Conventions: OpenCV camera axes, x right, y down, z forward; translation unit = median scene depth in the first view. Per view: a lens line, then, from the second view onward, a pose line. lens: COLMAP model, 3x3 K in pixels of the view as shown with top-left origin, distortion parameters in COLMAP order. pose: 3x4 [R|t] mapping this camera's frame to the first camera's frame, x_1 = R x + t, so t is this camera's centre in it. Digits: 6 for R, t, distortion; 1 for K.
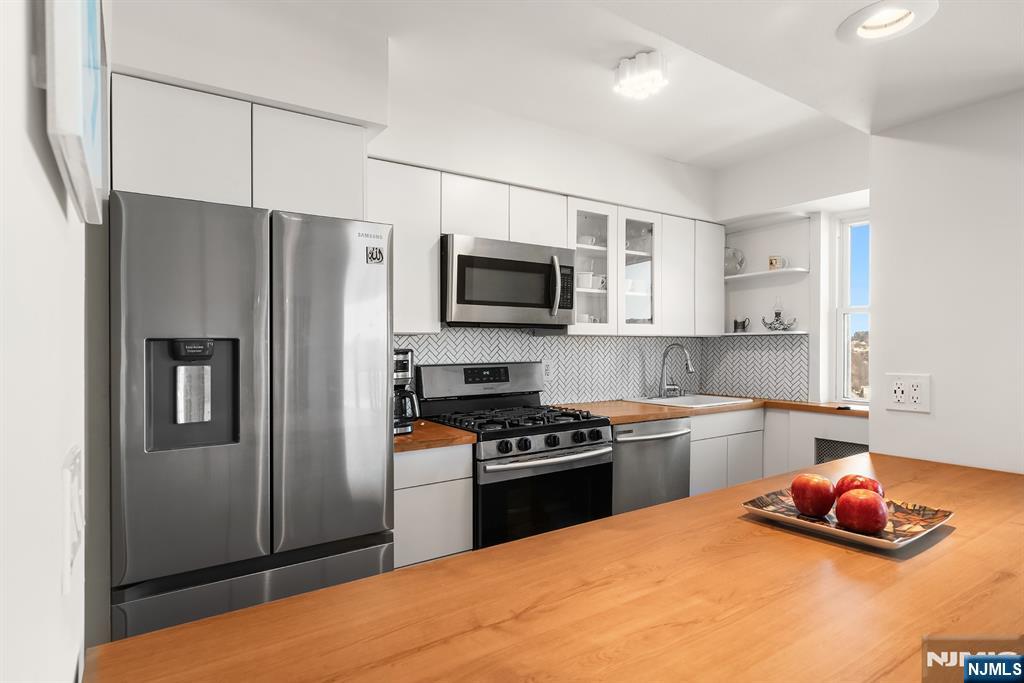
lens RADIAL K [[553.5, 0, 504.1], [0, 553.5, 342.6], [0, 0, 1]] dist [0.003728, 0.000771]
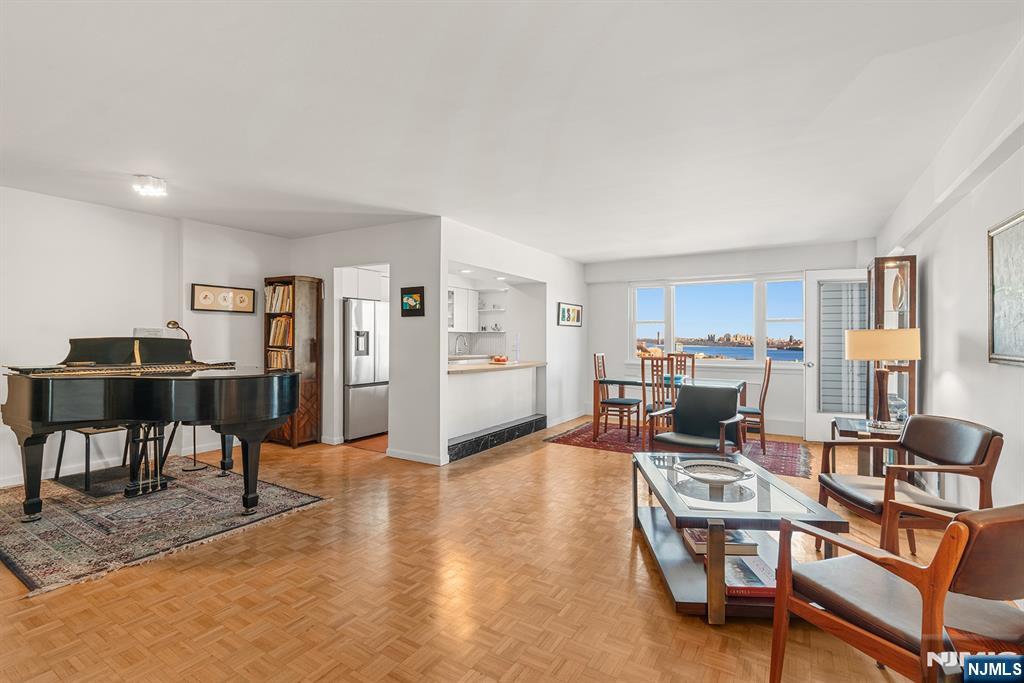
lens RADIAL K [[478.0, 0, 496.9], [0, 478.0, 338.7], [0, 0, 1]] dist [-0.006839, 0.003465]
pose [[0.922247, 0.009918, 0.386474, -0.433770], [-0.011507, 0.999932, 0.001798, 0.014446], [-0.386430, -0.006106, 0.922299, -1.232154]]
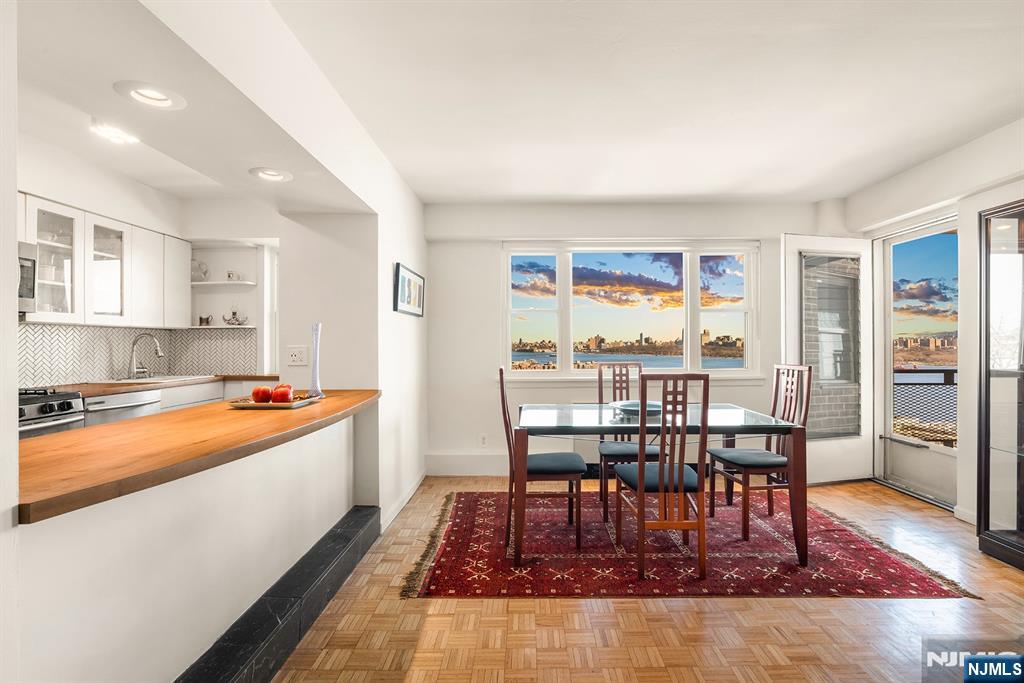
lens RADIAL K [[478.0, 0, 527.0], [0, 478.0, 342.6], [0, 0, 1]] dist [-0.006839, 0.003465]
pose [[0.550986, -0.000360, 0.834514, -0.102824], [0.000861, 1.000000, -0.000138, 0.023528], [-0.834514, 0.000795, 0.550986, -0.279583]]
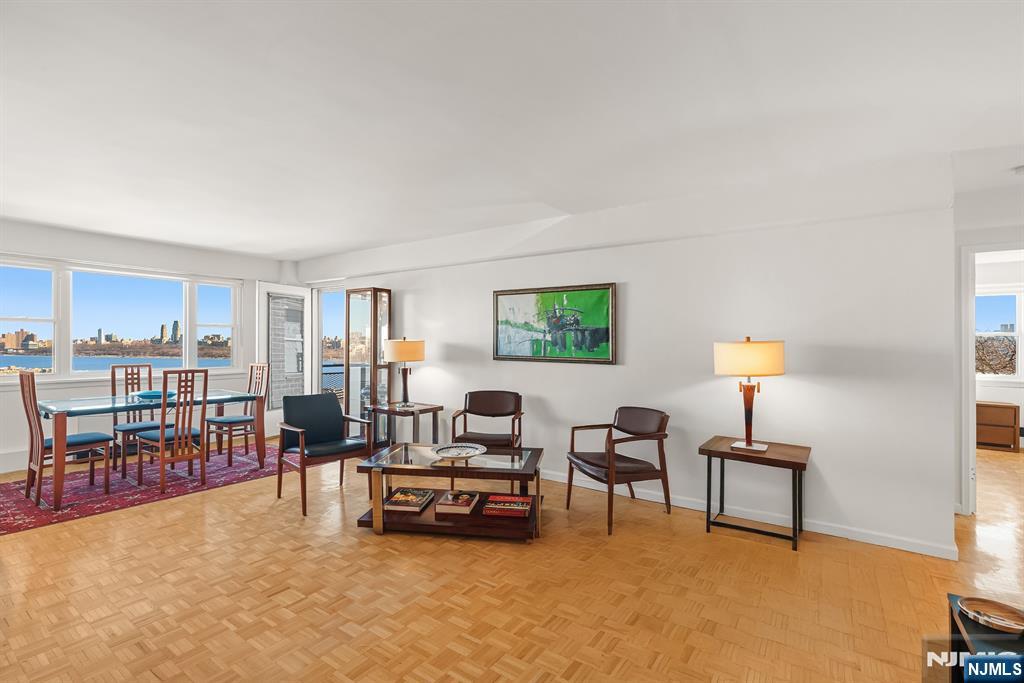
lens RADIAL K [[478.0, 0, 512.9], [0, 478.0, 348.9], [0, 0, 1]] dist [-0.006839, 0.003465]
pose [[-0.360113, -0.011340, 0.932840, -0.801309], [-0.011636, 0.999903, 0.007664, -0.002081], [-0.932836, -0.008095, -0.360210, -0.406649]]
